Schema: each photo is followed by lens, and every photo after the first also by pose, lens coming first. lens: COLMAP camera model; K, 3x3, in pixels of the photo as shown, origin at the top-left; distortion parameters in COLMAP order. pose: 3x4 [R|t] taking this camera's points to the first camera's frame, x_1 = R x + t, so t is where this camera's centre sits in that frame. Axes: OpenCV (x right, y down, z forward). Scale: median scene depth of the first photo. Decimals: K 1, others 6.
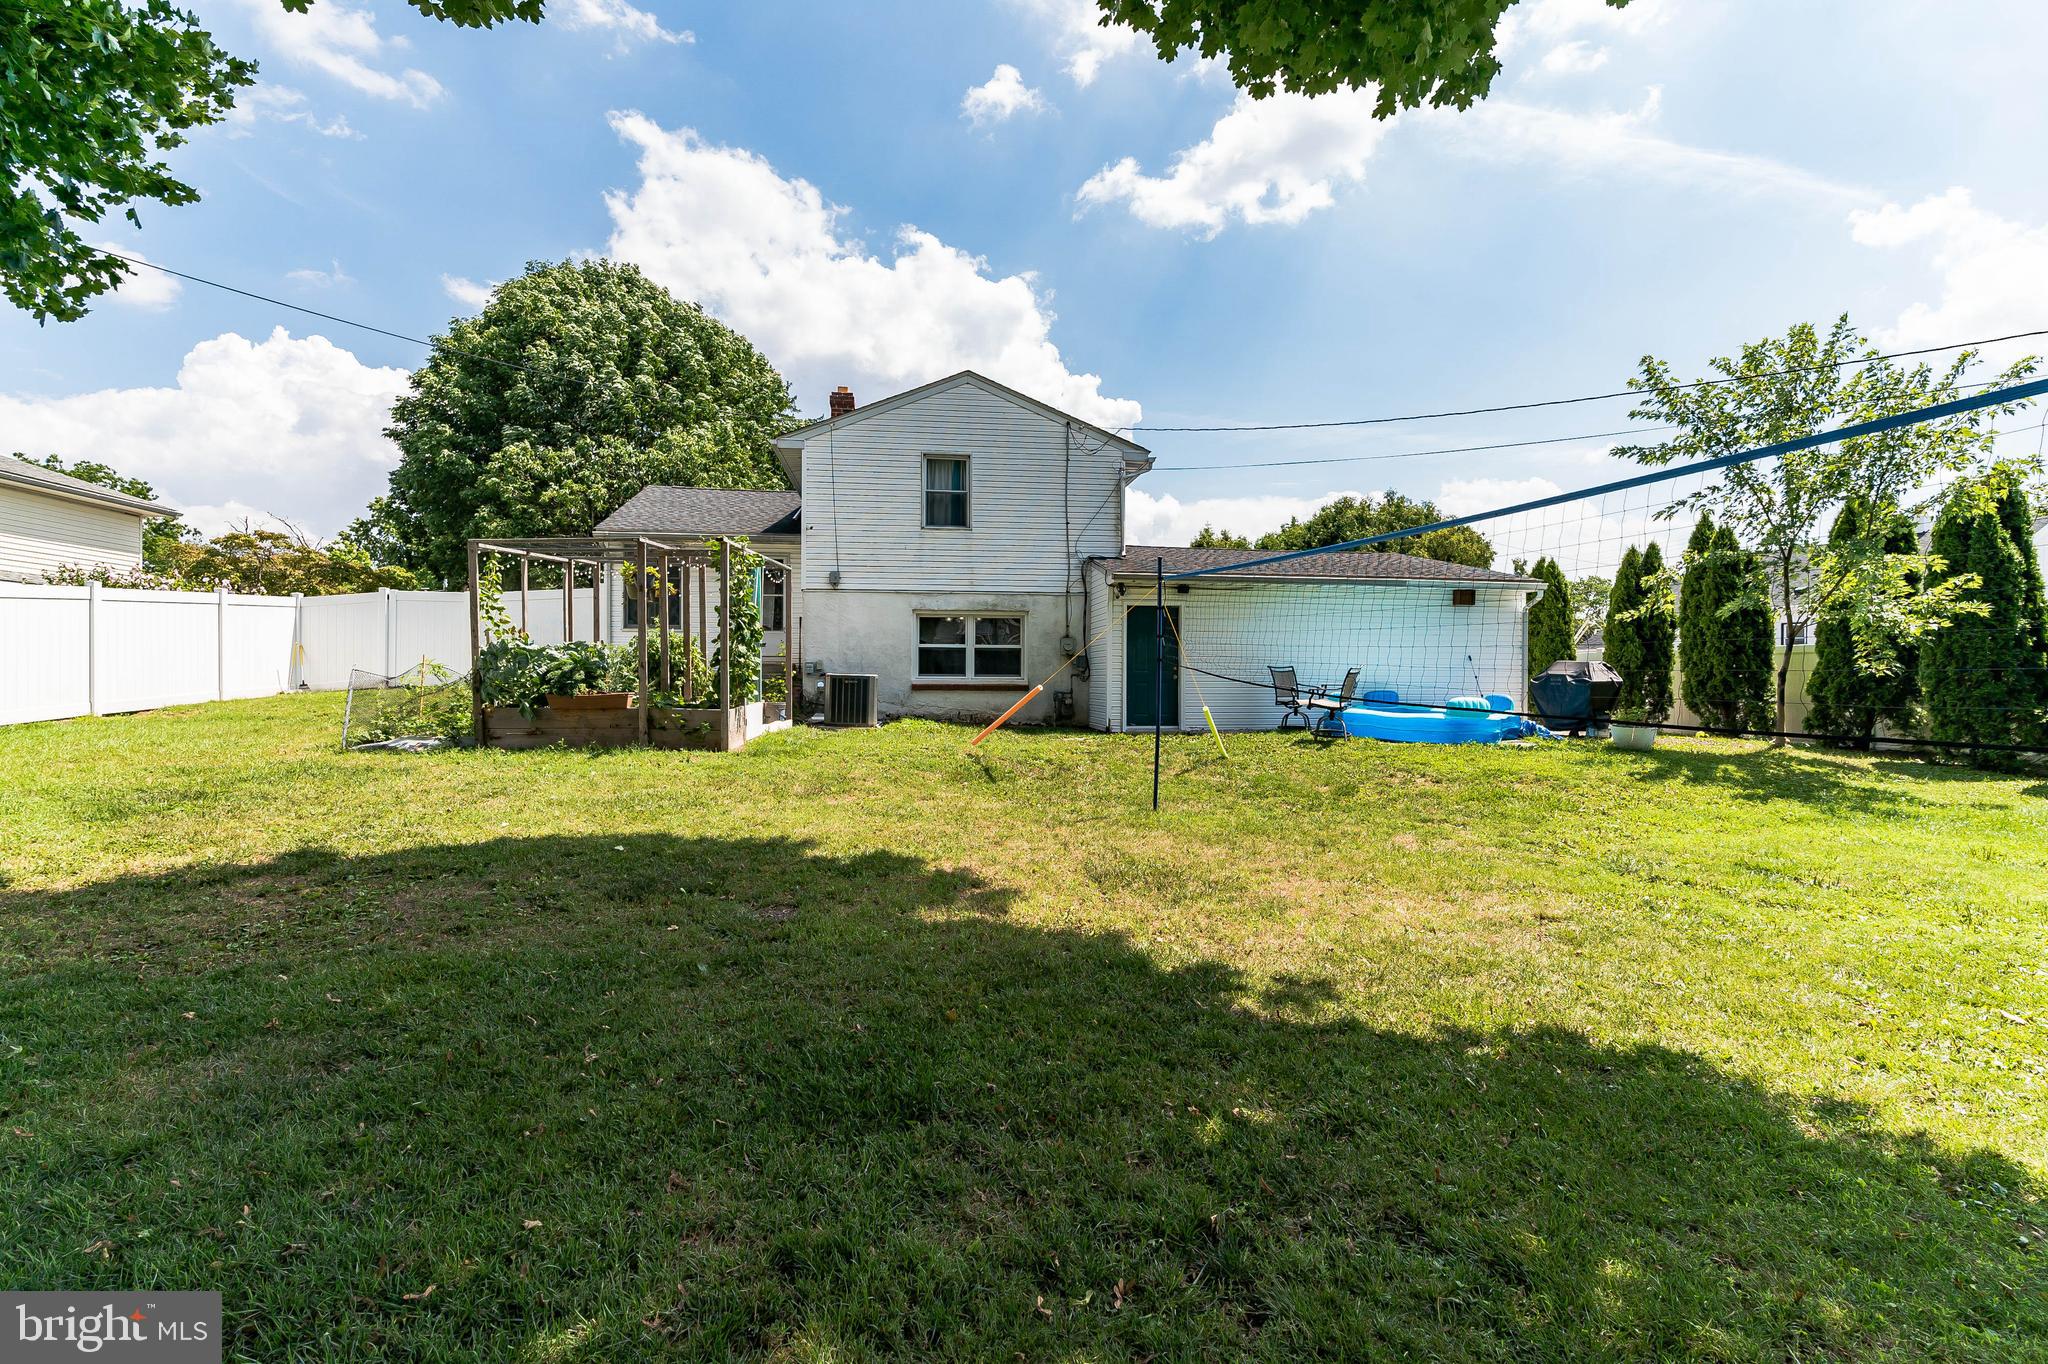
lens RADIAL K [[931.1, 0, 1024.0], [0, 931.1, 682.0], [0, 0, 1]] dist [-0.020568, 0.000107]
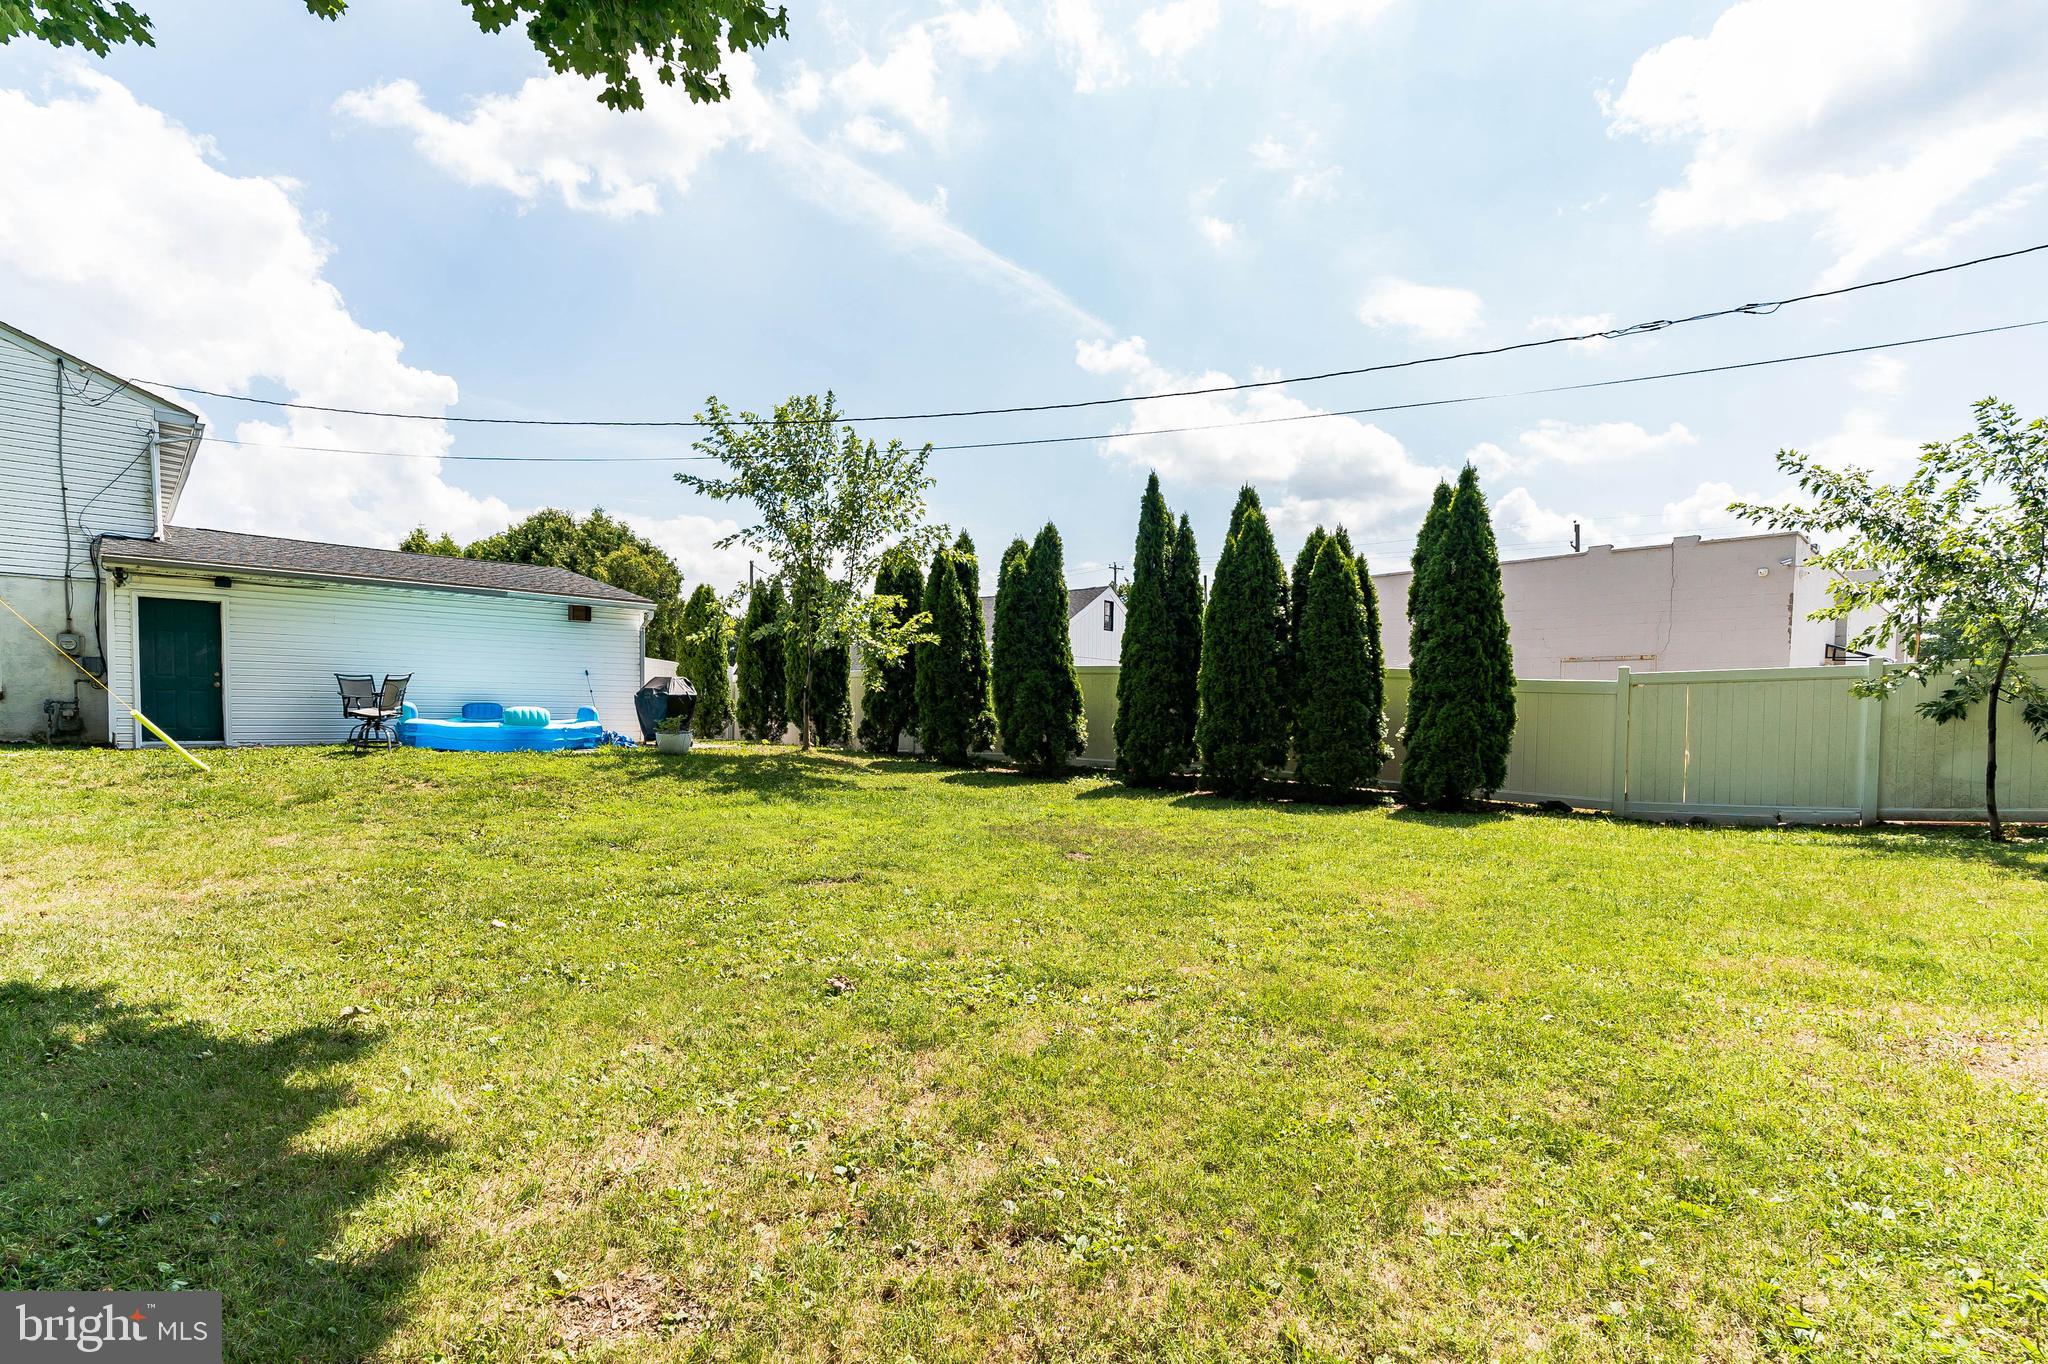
lens RADIAL K [[981.8, 0, 1018.1], [0, 981.8, 728.2], [0, 0, 1]] dist [-0.062646, 0.058759]
pose [[0.823675, -0.000393, 0.567063, 0.242975], [-0.006916, 0.999918, 0.010739, 0.018650], [-0.567021, -0.012767, 0.823605, -0.144752]]
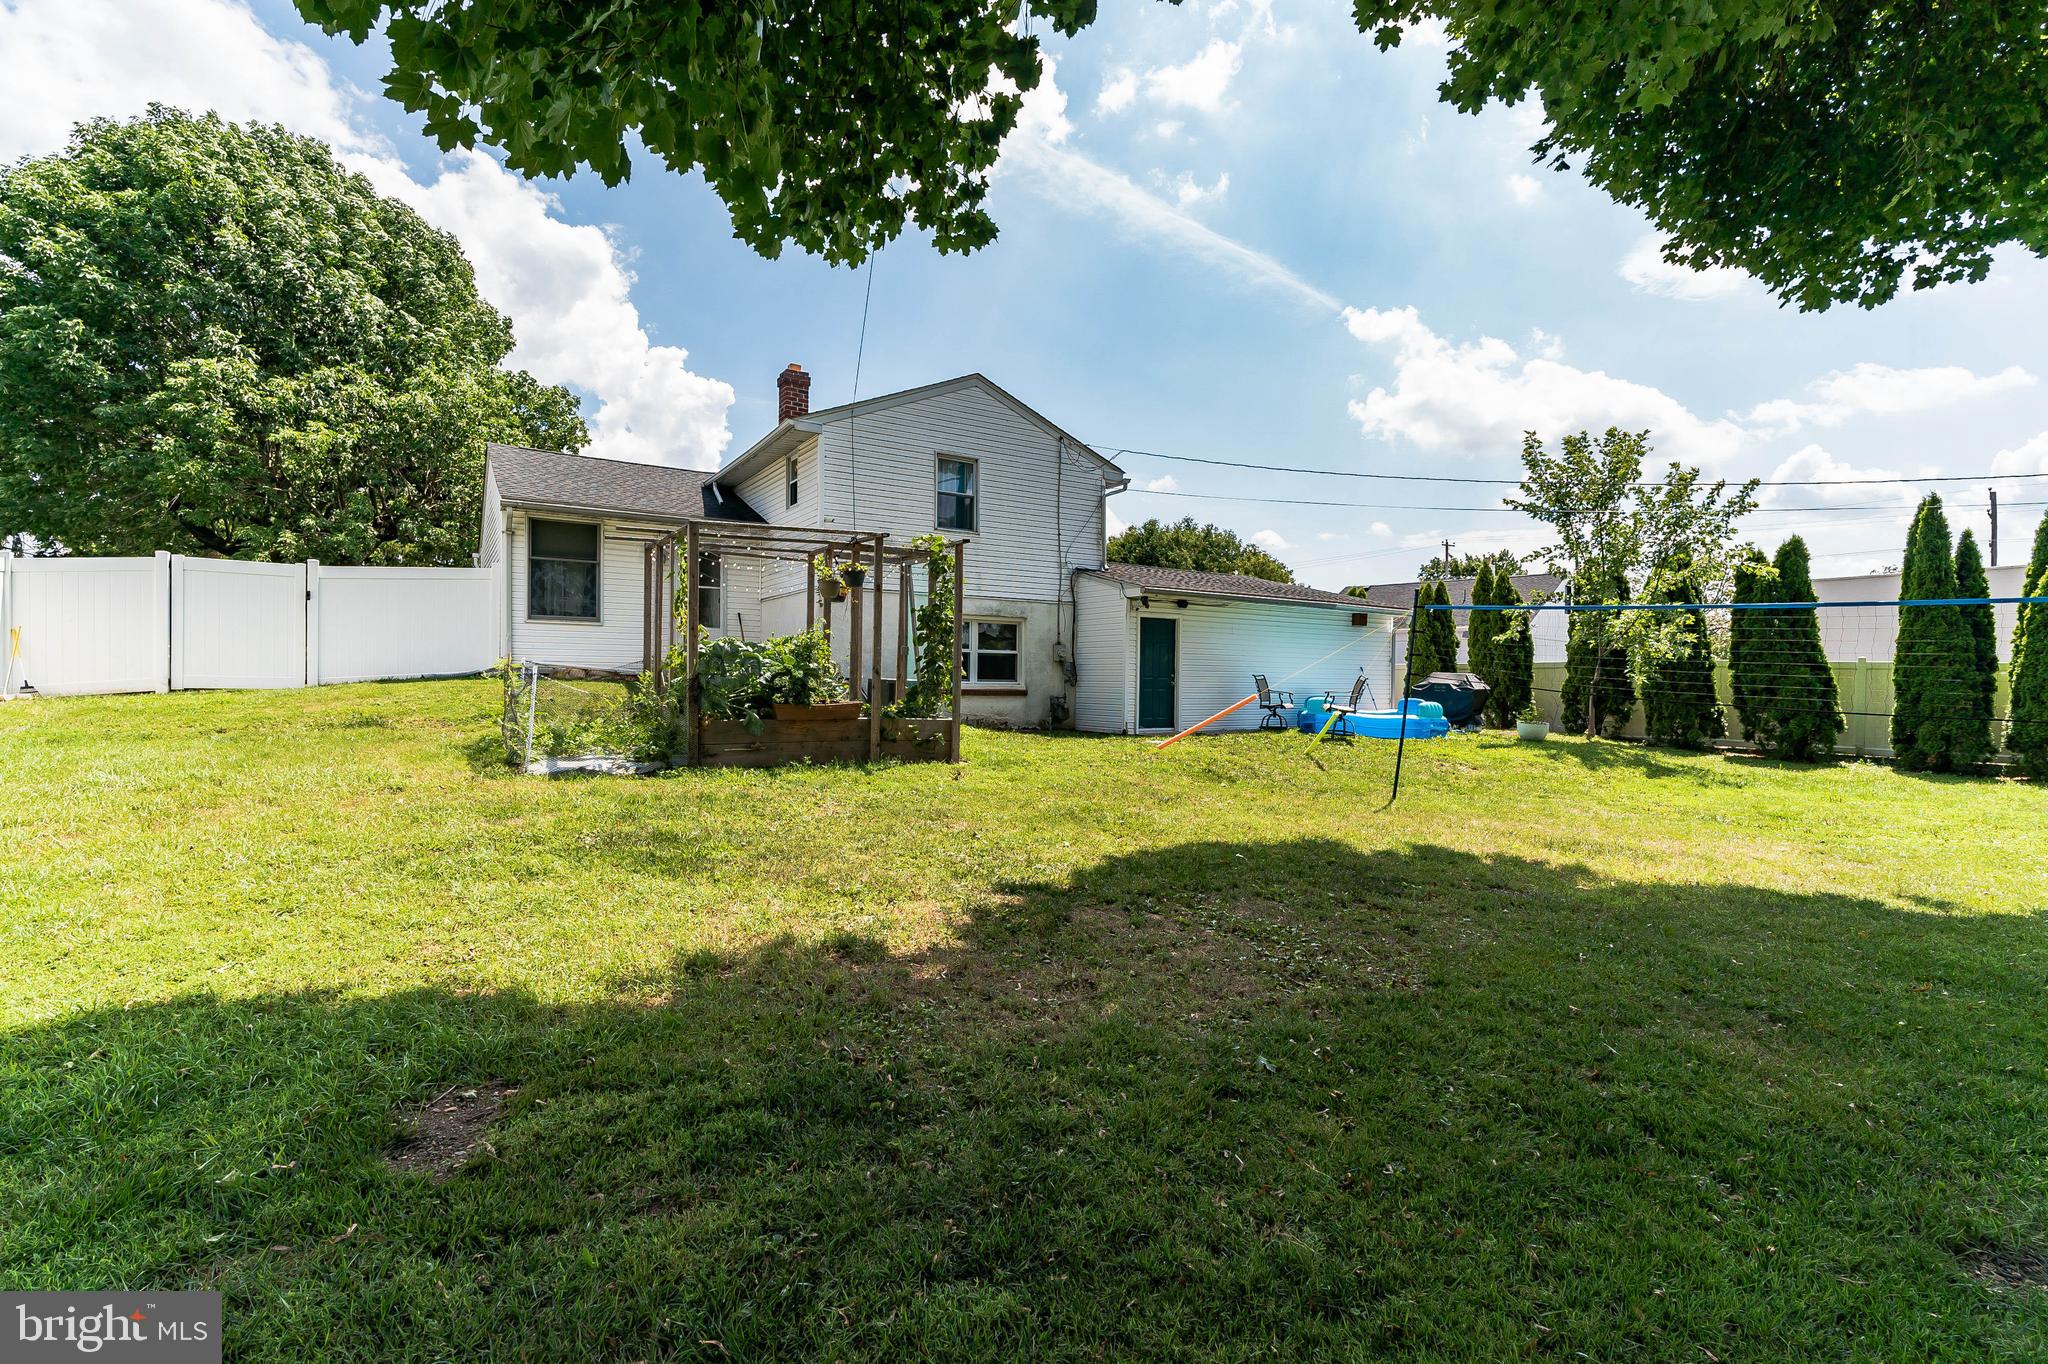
lens RADIAL K [[971.8, 0, 934.0], [0, 971.8, 675.0], [0, 0, 1]] dist [-0.005110, 0.001604]
pose [[0.904456, 0.009396, 0.426463, -0.539727], [-0.008139, 0.999955, -0.004772, -0.007402], [-0.426489, 0.000845, 0.904492, 0.079990]]
